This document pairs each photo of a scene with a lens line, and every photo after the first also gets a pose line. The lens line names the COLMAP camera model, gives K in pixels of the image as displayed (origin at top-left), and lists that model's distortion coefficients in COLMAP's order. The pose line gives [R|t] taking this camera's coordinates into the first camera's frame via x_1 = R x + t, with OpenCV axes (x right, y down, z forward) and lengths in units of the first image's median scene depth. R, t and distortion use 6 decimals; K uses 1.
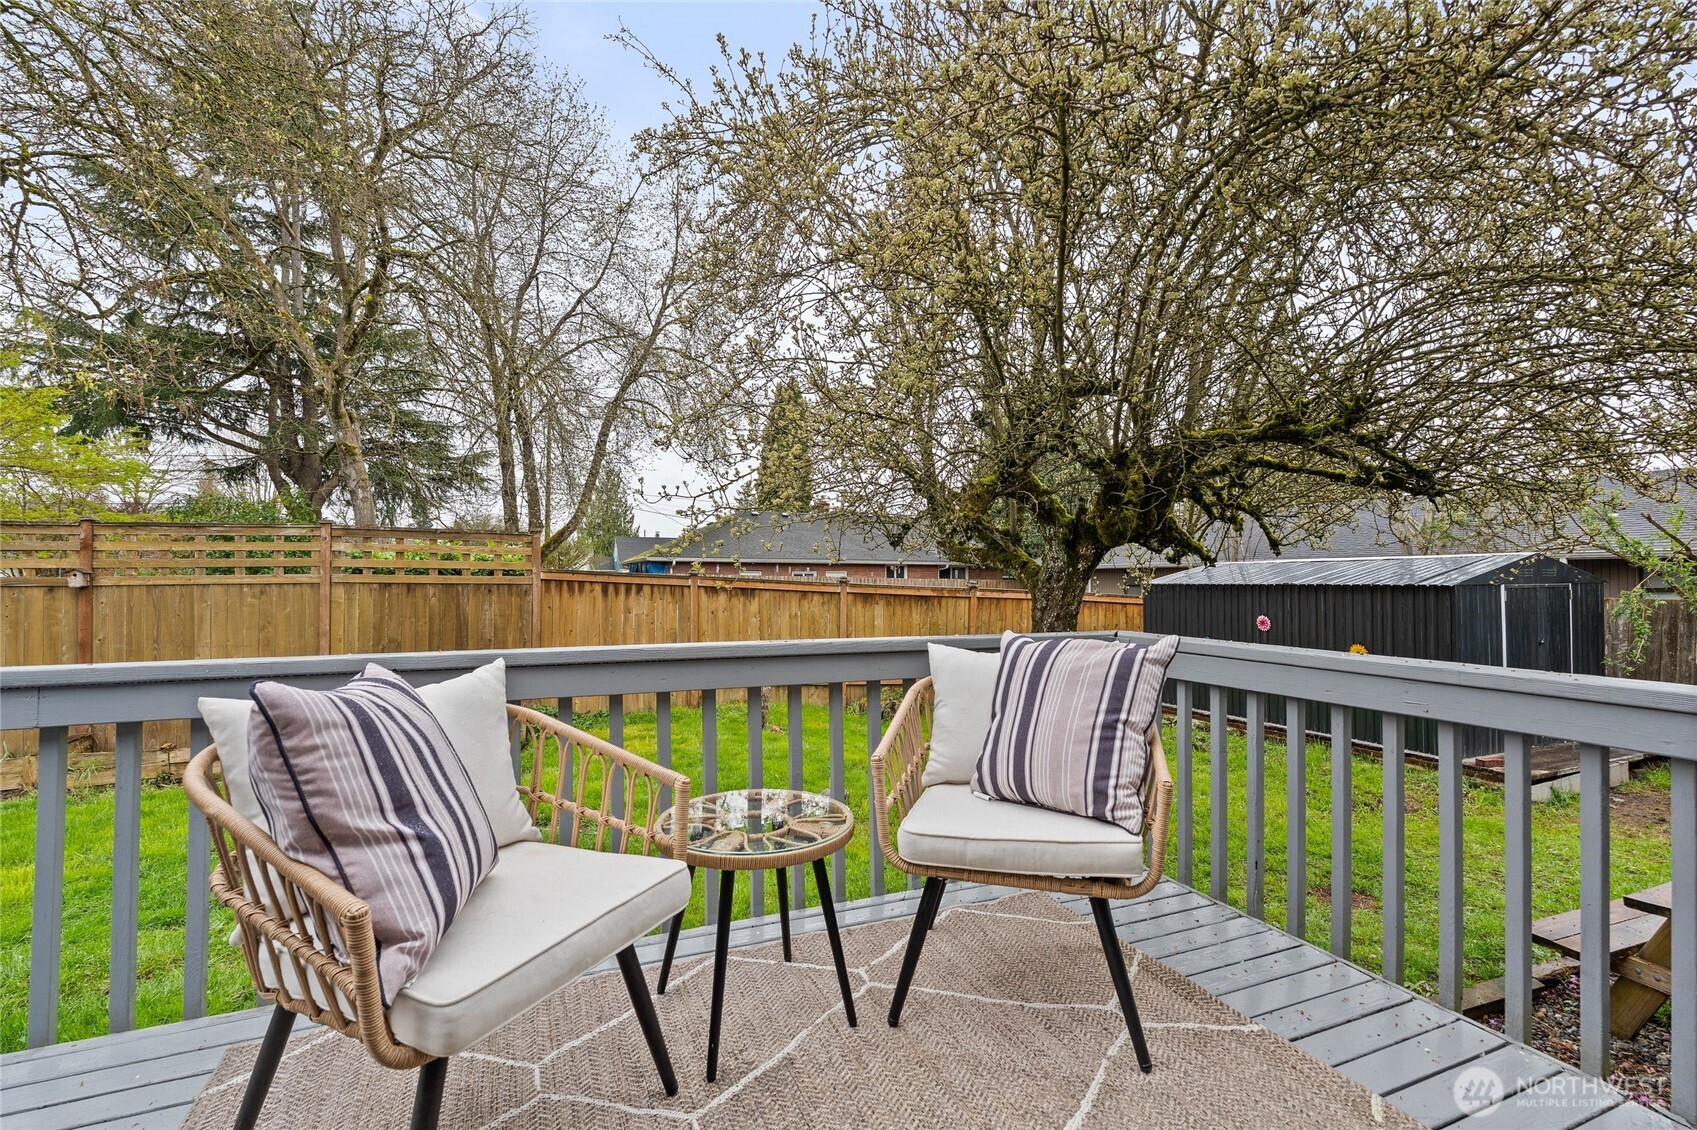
lens RADIAL K [[763.4, 0, 854.6], [0, 763.4, 560.3], [0, 0, 1]] dist [-0.000473, 0.000300]
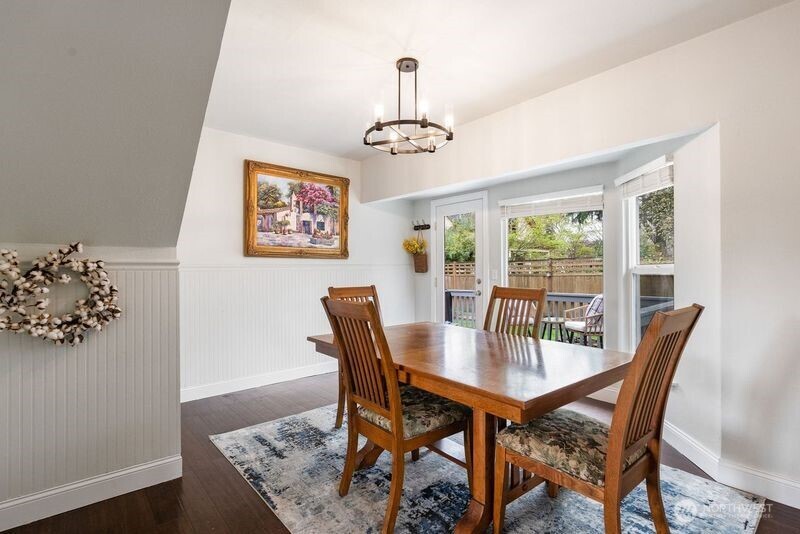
lens RADIAL K [[391.0, 0, 400.0], [0, 391.0, 267.0], [0, 0, 1]] dist [-0.000334, -0.000027]
pose [[0.286362, -0.011026, -0.958058, 0.494136], [0.035237, 0.999379, -0.000969, -0.026637], [0.957473, -0.033481, 0.286573, -0.216300]]
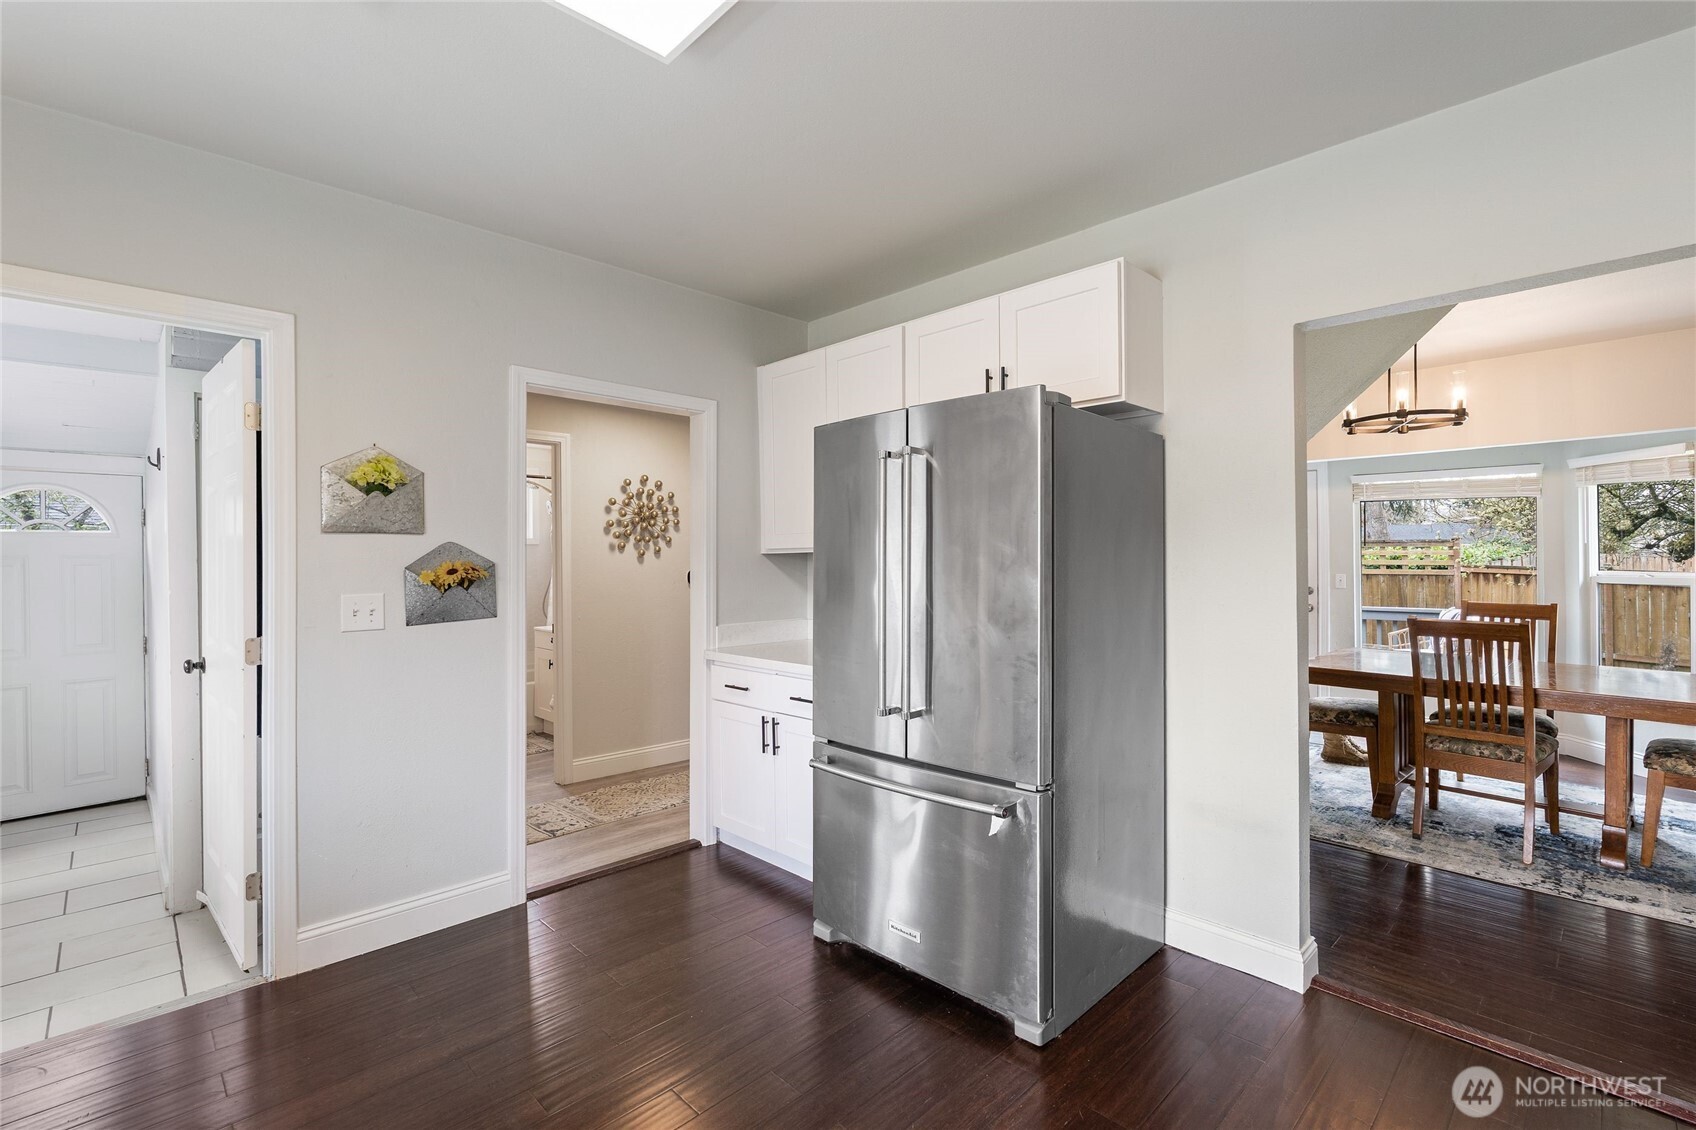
lens RADIAL K [[763.0, 0, 854.1], [0, 763.0, 560.3], [0, 0, 1]] dist [-0.000473, 0.000300]
pose [[0.353965, -0.003261, -0.935253, 0.531136], [0.036490, 0.999281, 0.010326, -0.053409], [0.934546, -0.037783, 0.353830, -0.583584]]
